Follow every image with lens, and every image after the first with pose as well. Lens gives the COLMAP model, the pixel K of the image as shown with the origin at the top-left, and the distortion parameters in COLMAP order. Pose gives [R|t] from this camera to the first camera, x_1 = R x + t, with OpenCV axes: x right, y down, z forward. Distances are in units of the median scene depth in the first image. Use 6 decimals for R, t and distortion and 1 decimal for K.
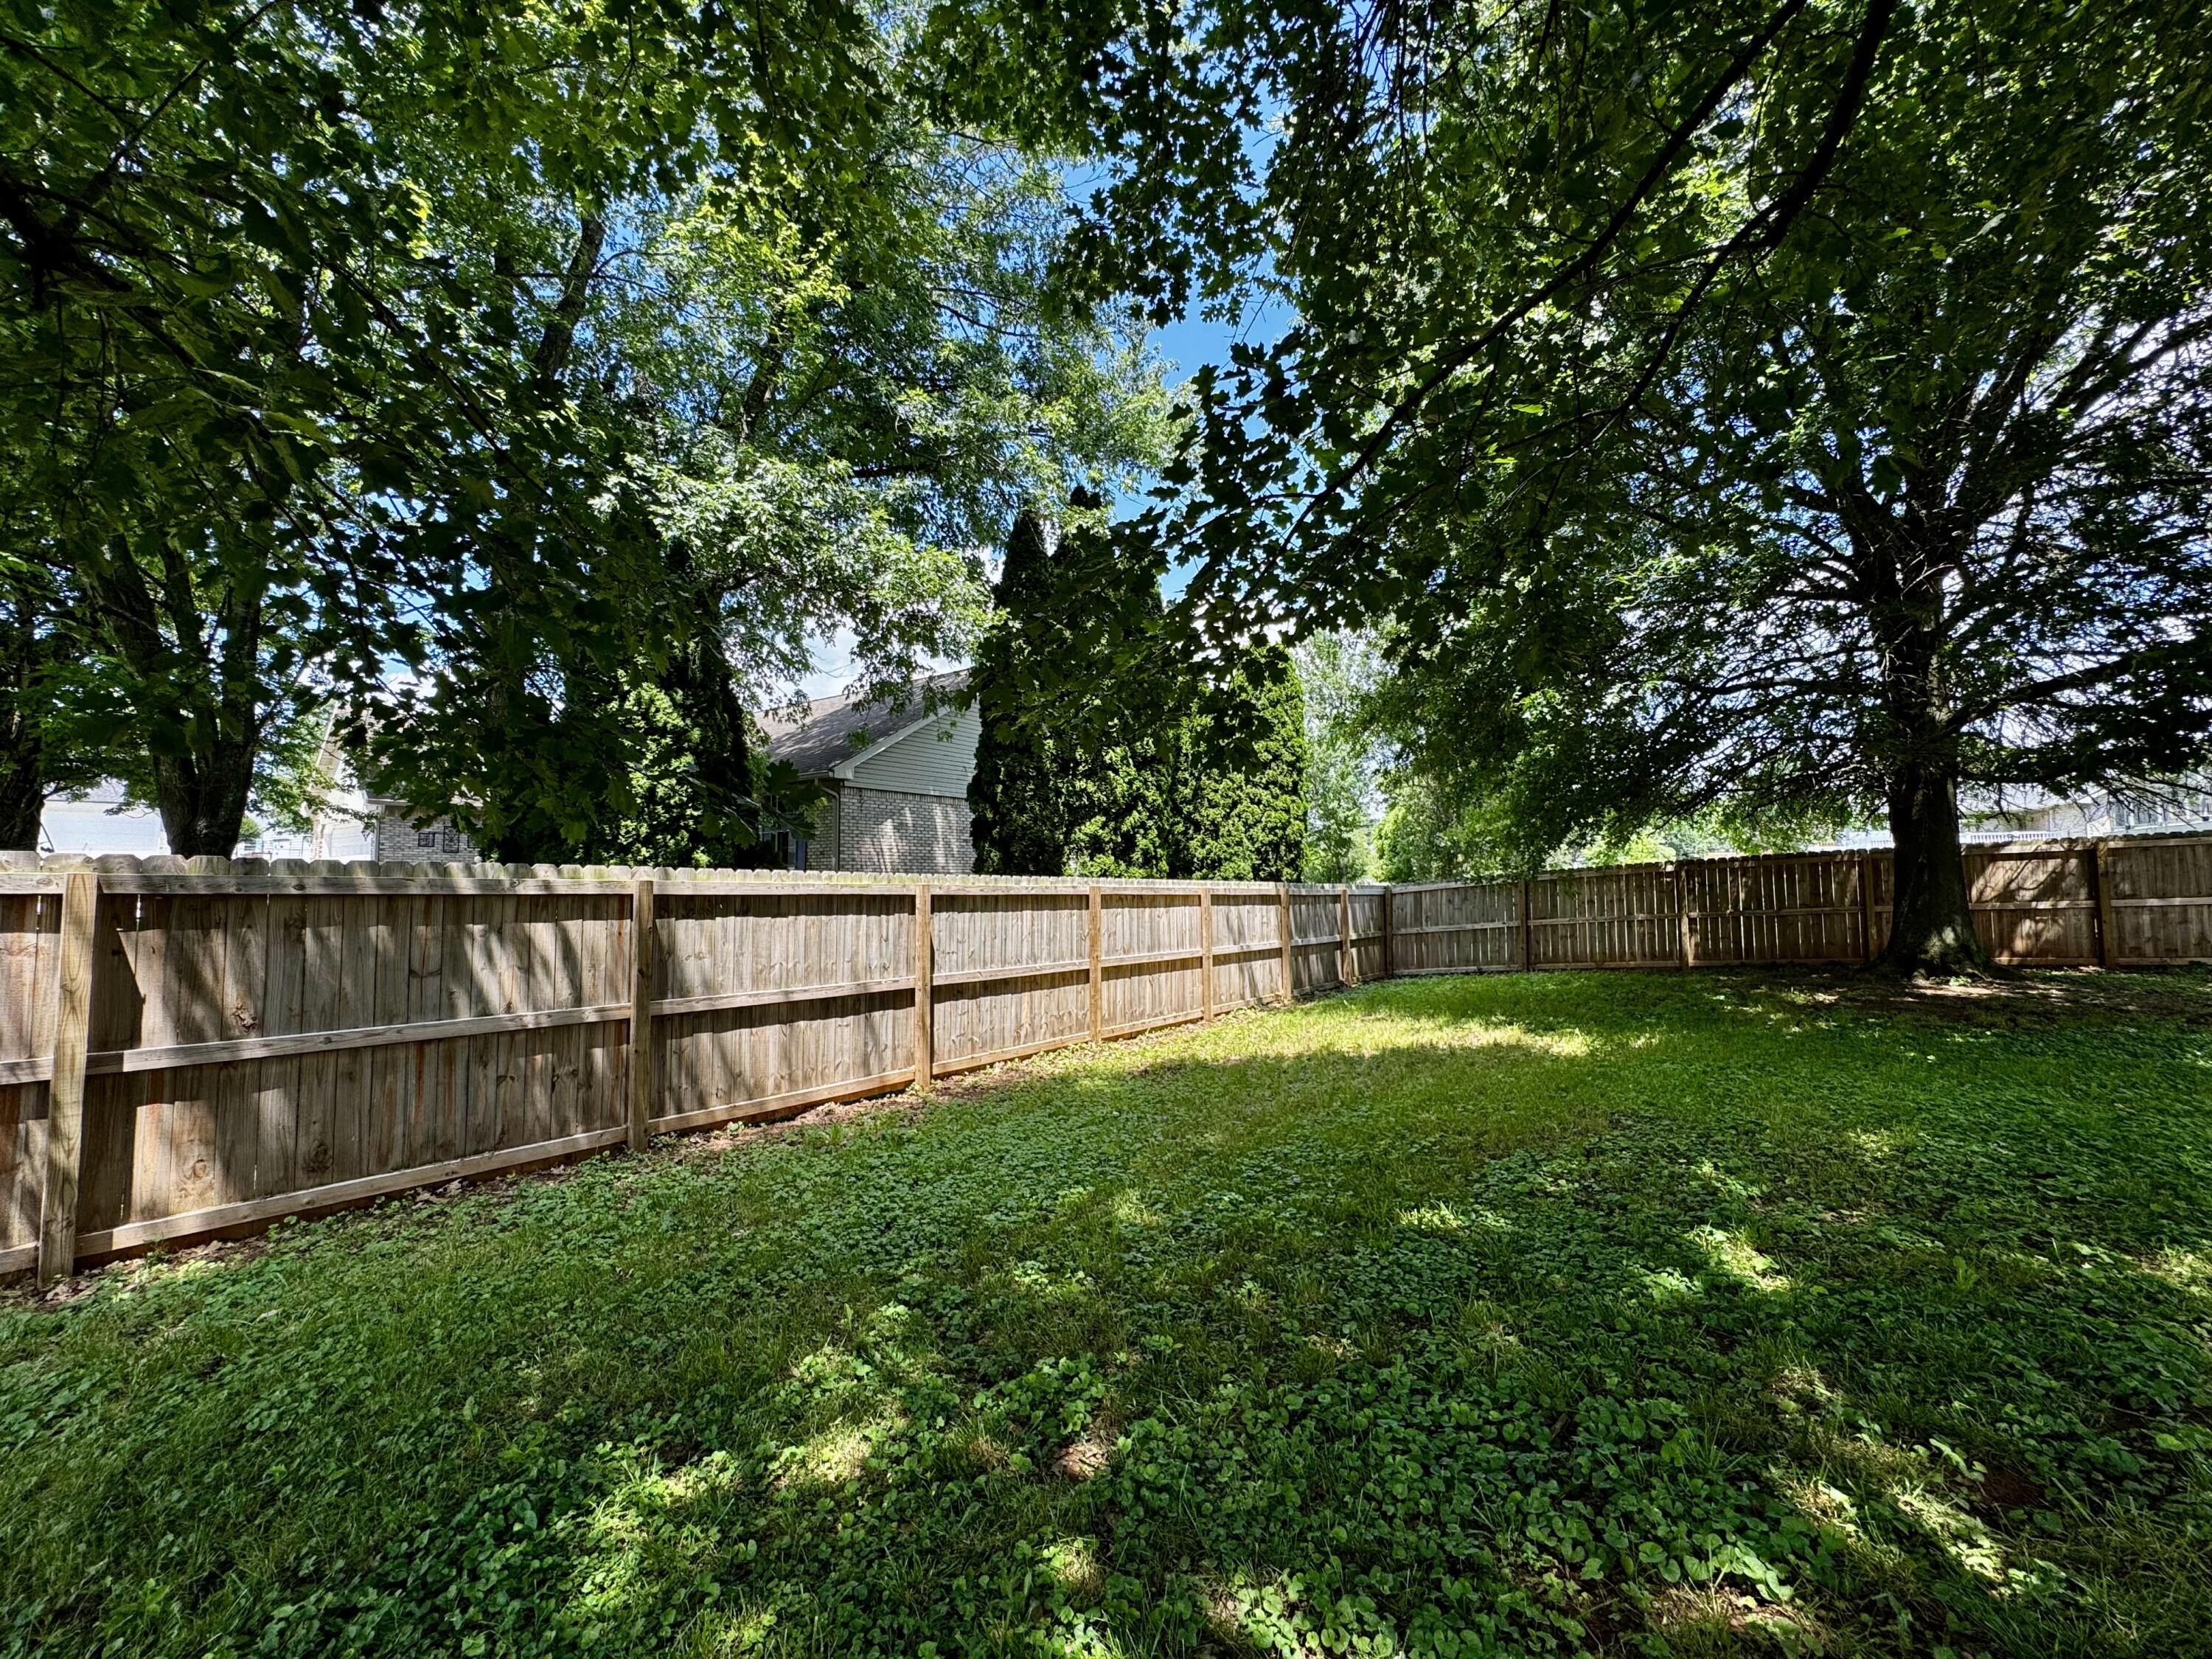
lens RADIAL K [[885.1, 0, 1106.0], [0, 885.1, 829.5], [0, 0, 1]] dist [-0.001722, -0.000066]
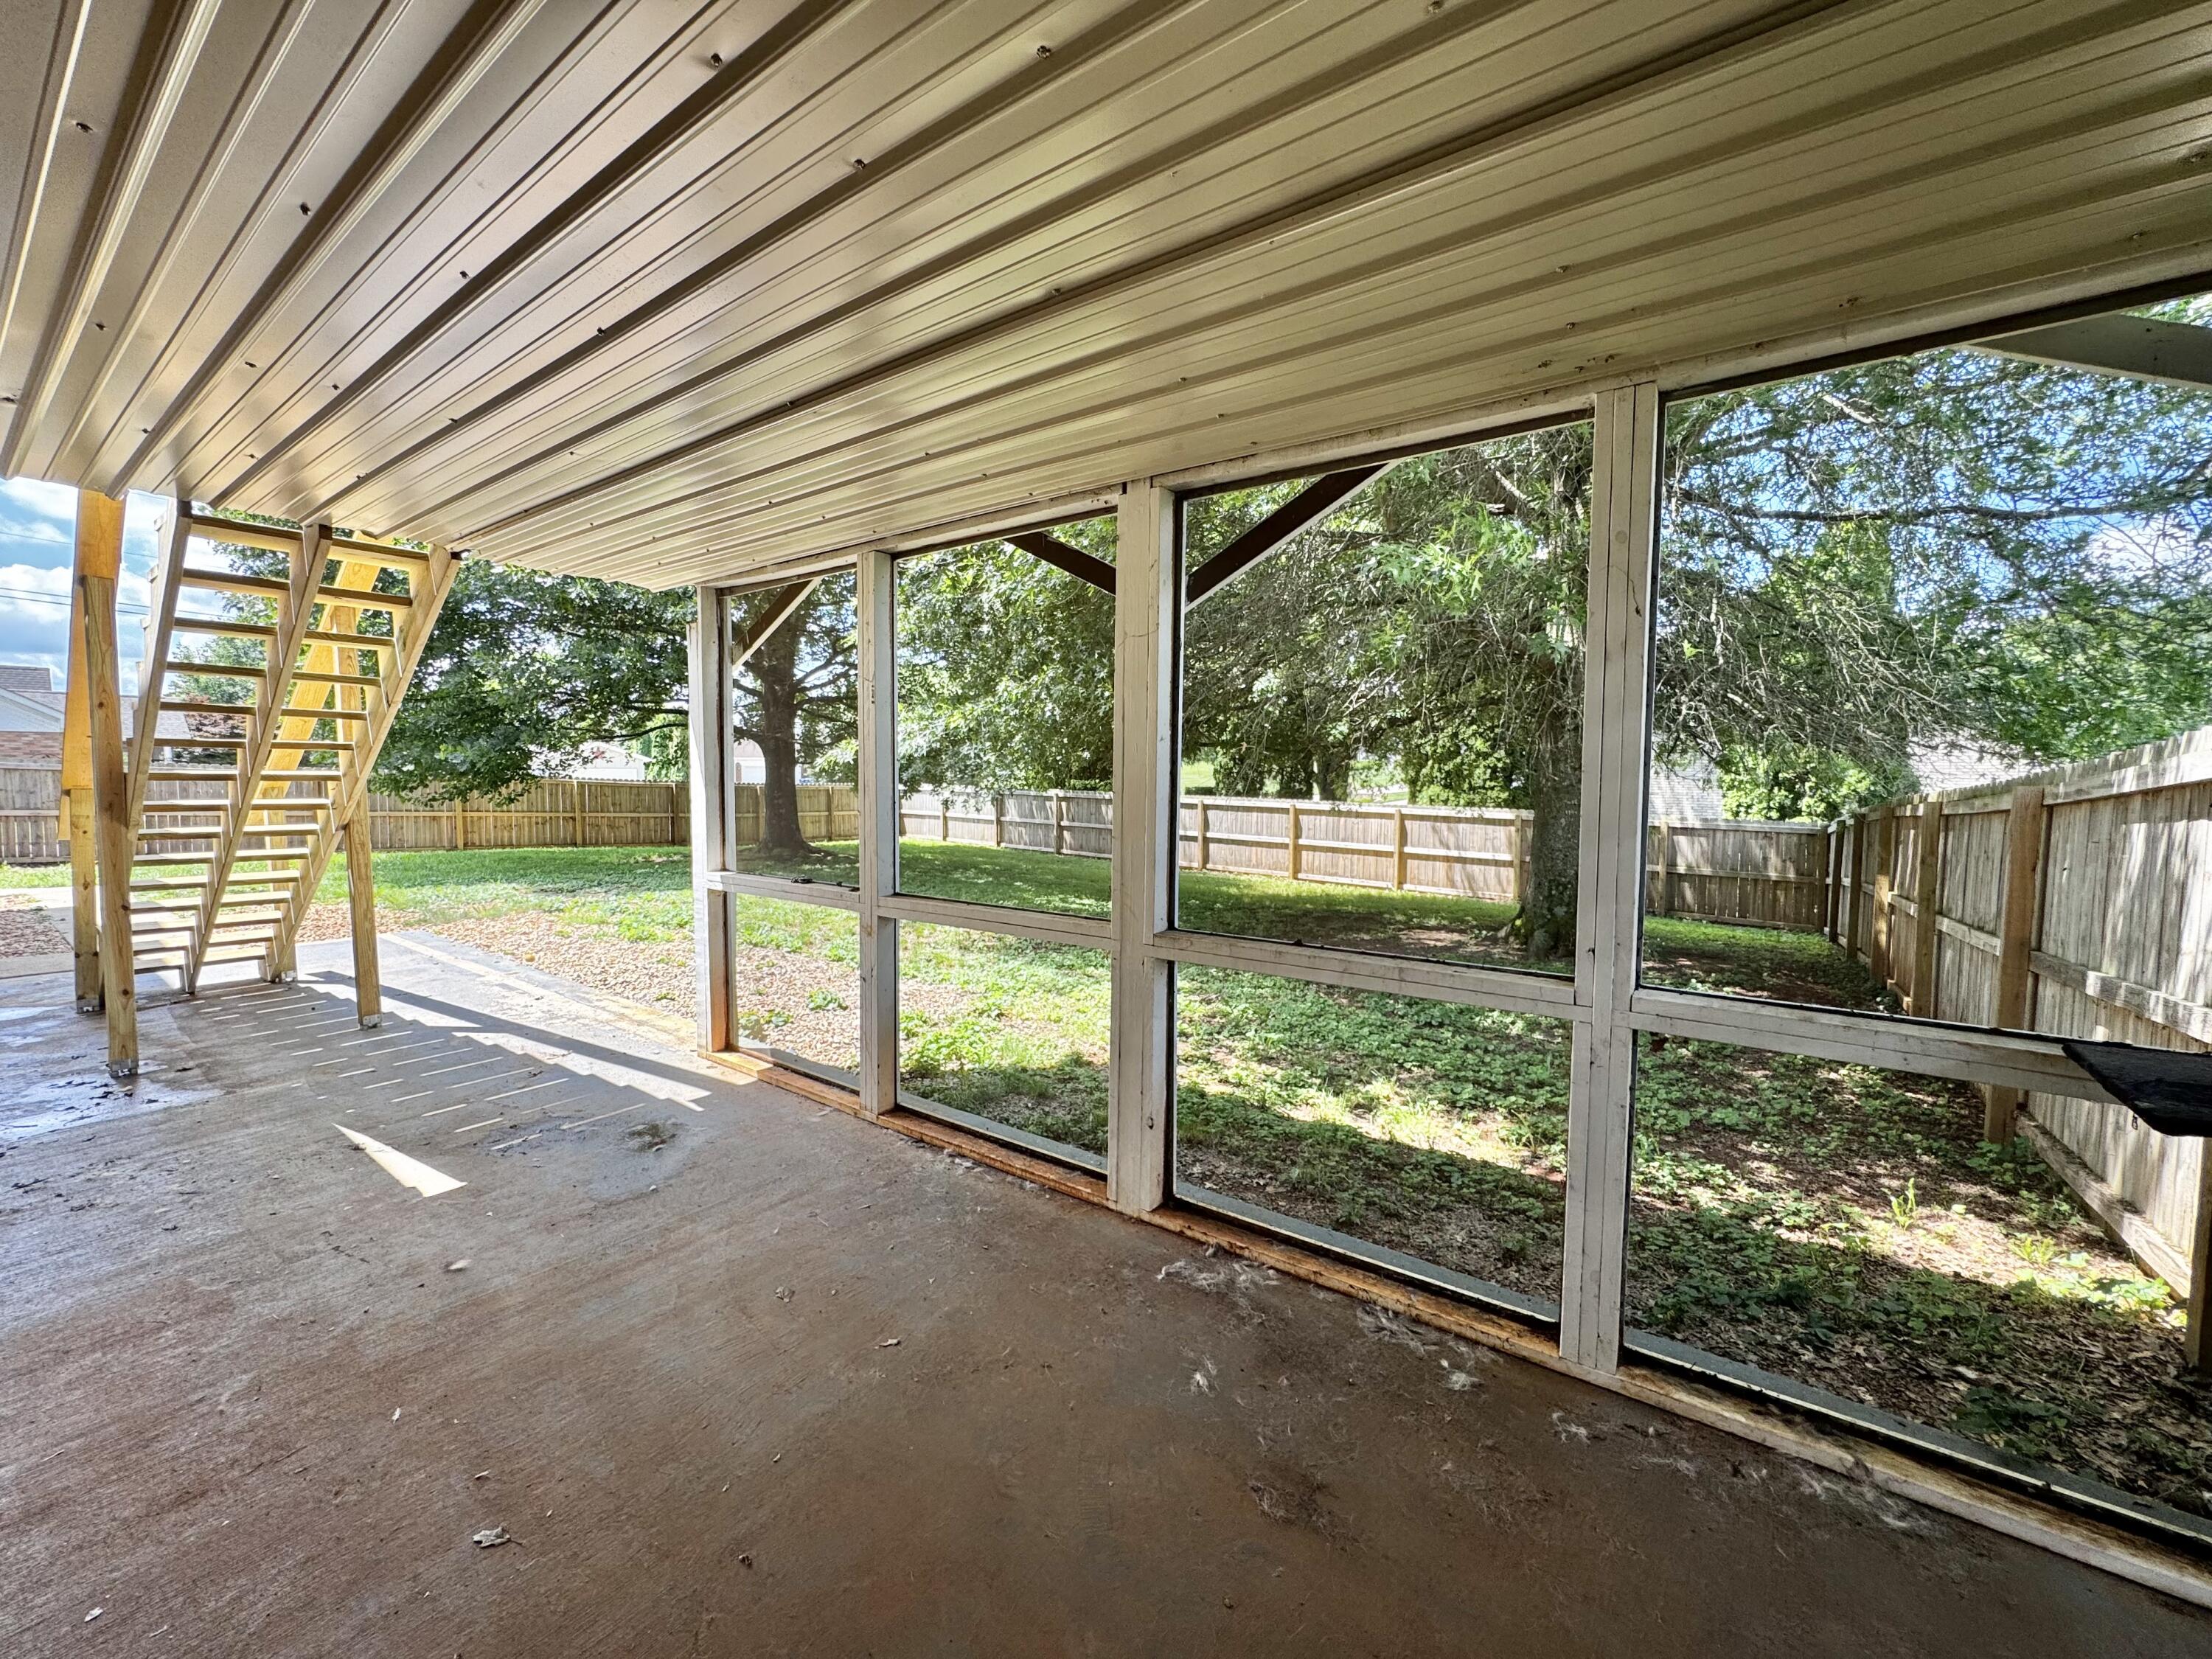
lens RADIAL K [[885.1, 0, 1106.0], [0, 885.1, 829.5], [0, 0, 1]] dist [-0.001722, -0.000066]
pose [[-0.019200, 0.083754, -0.996301, 3.048774], [0.061443, 0.994701, 0.082436, -0.107833], [0.997926, -0.059633, -0.024244, 0.907082]]
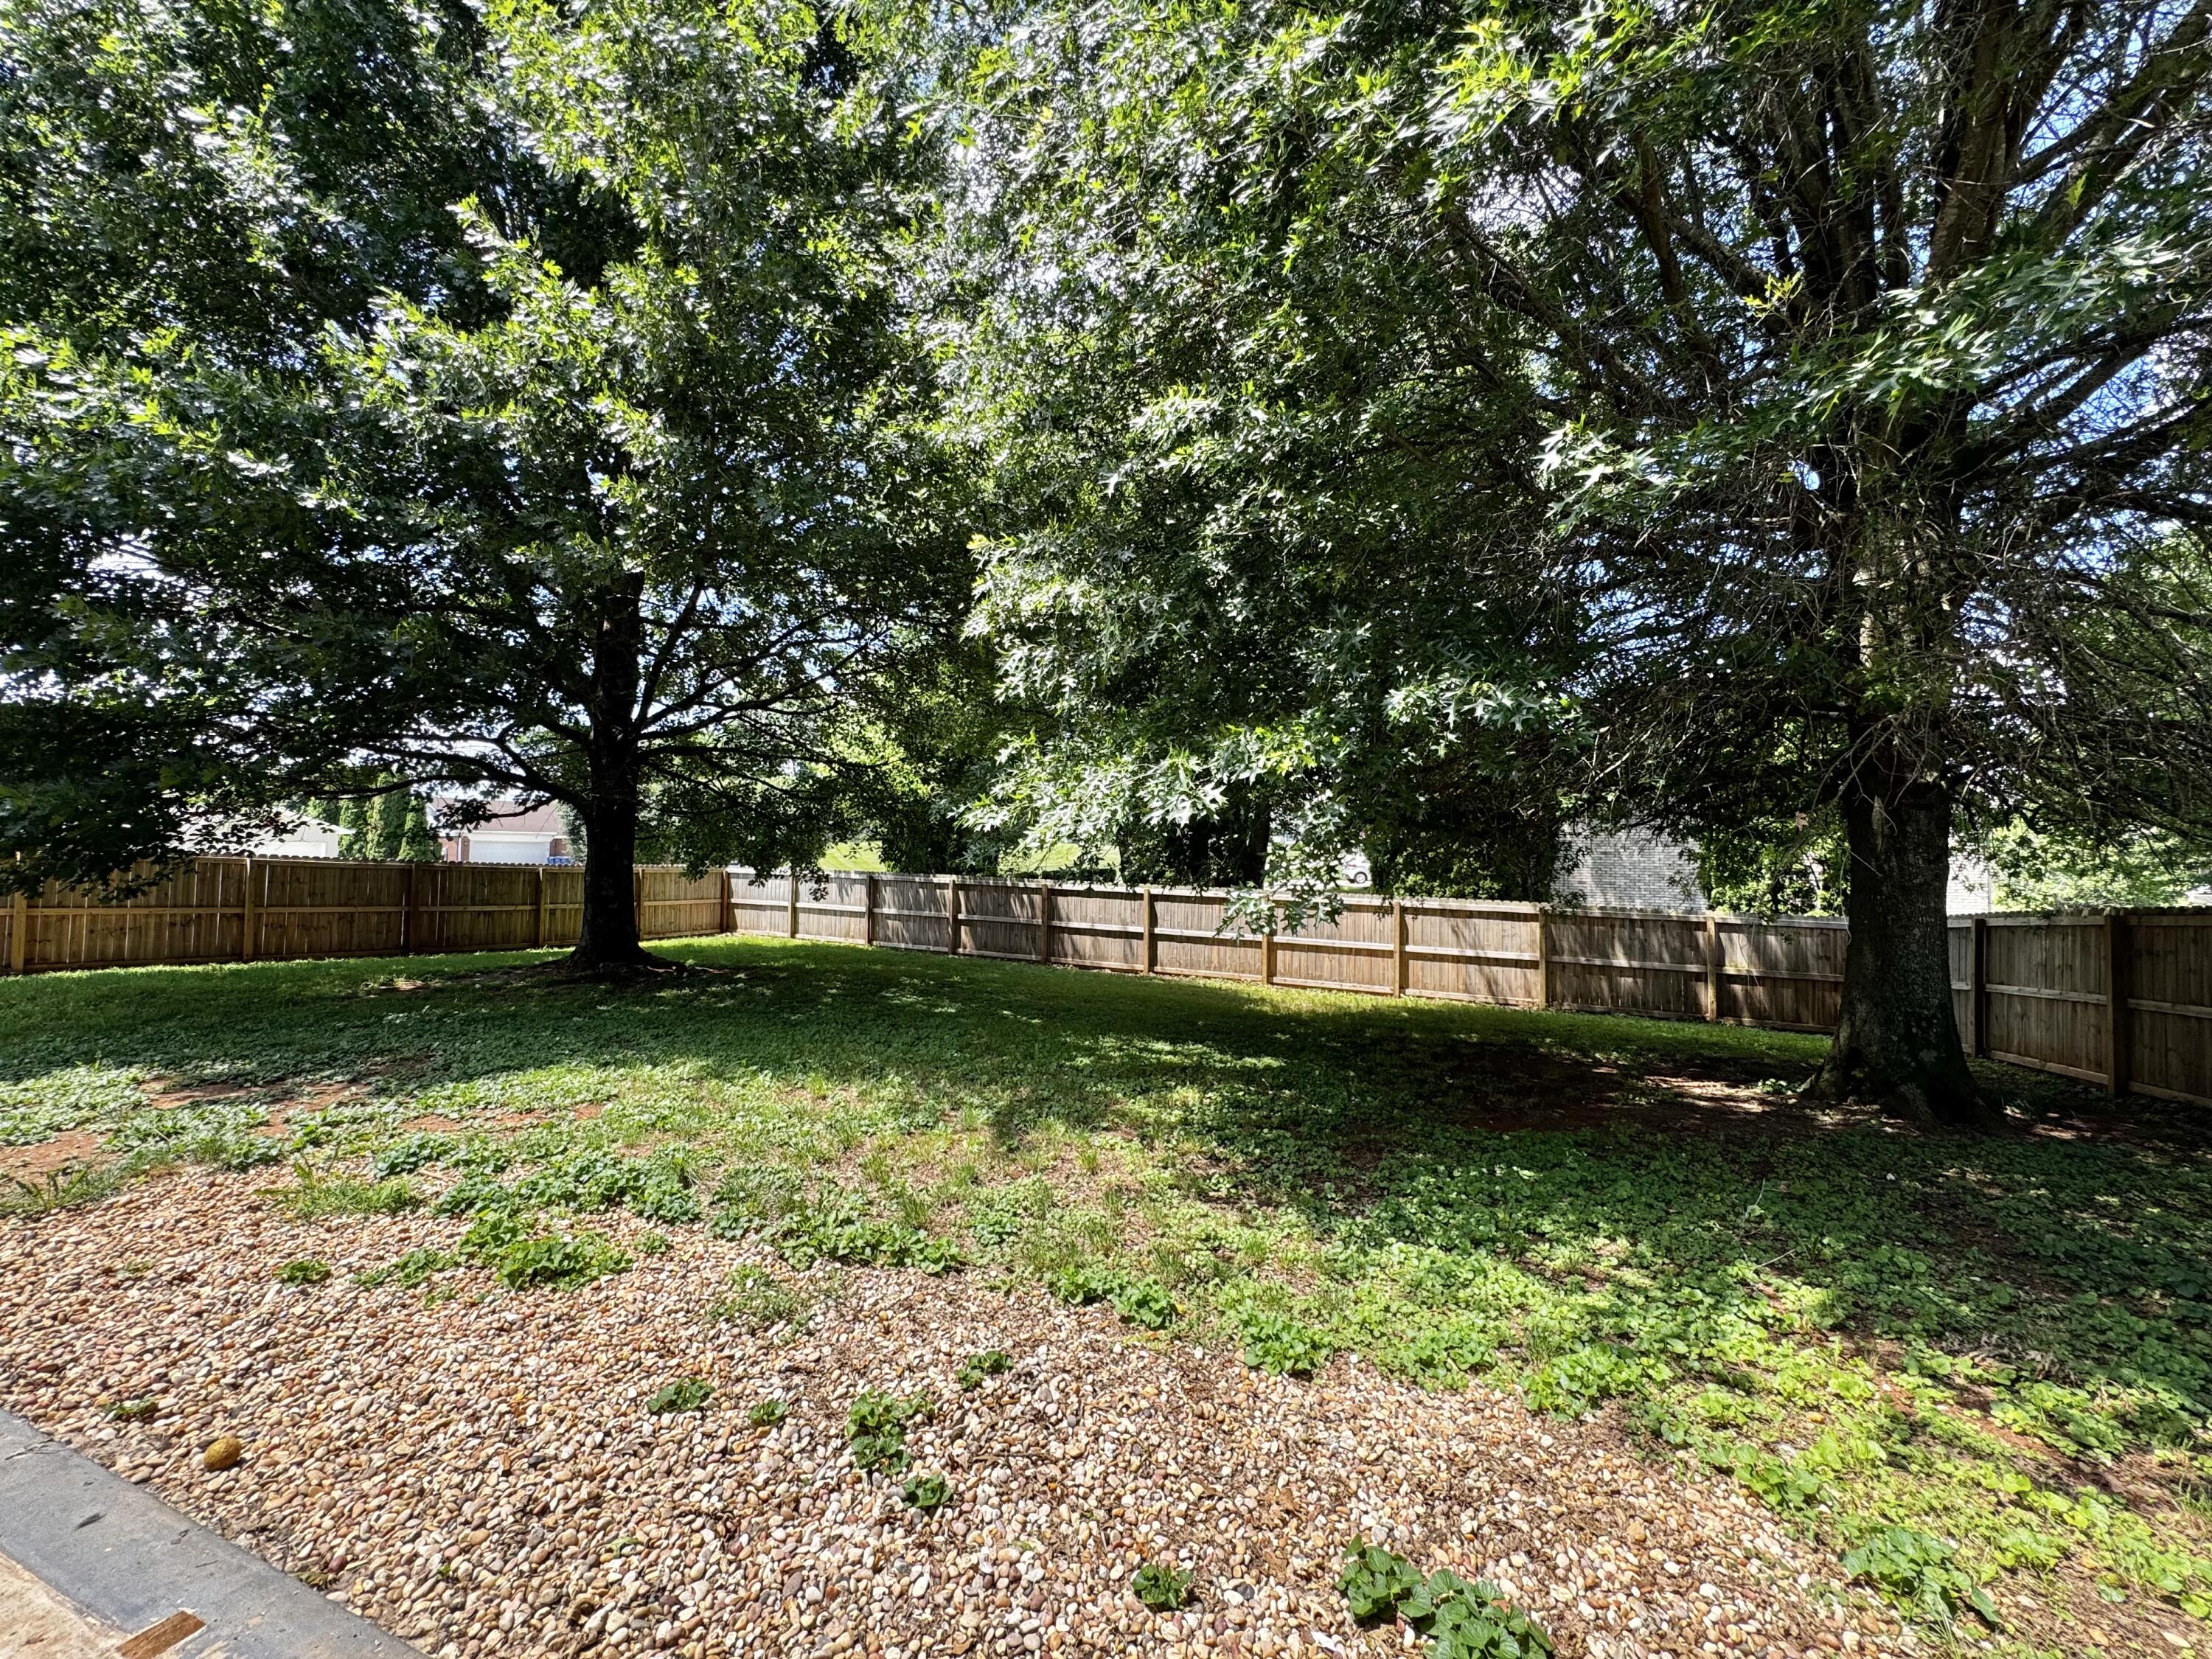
lens RADIAL K [[885.1, 0, 1106.0], [0, 885.1, 829.5], [0, 0, 1]] dist [-0.001722, -0.000066]
pose [[0.229807, -0.006684, -0.973213, 2.335950], [0.044360, 0.999009, 0.003613, -0.128221], [0.972225, -0.044002, 0.229876, 0.379696]]
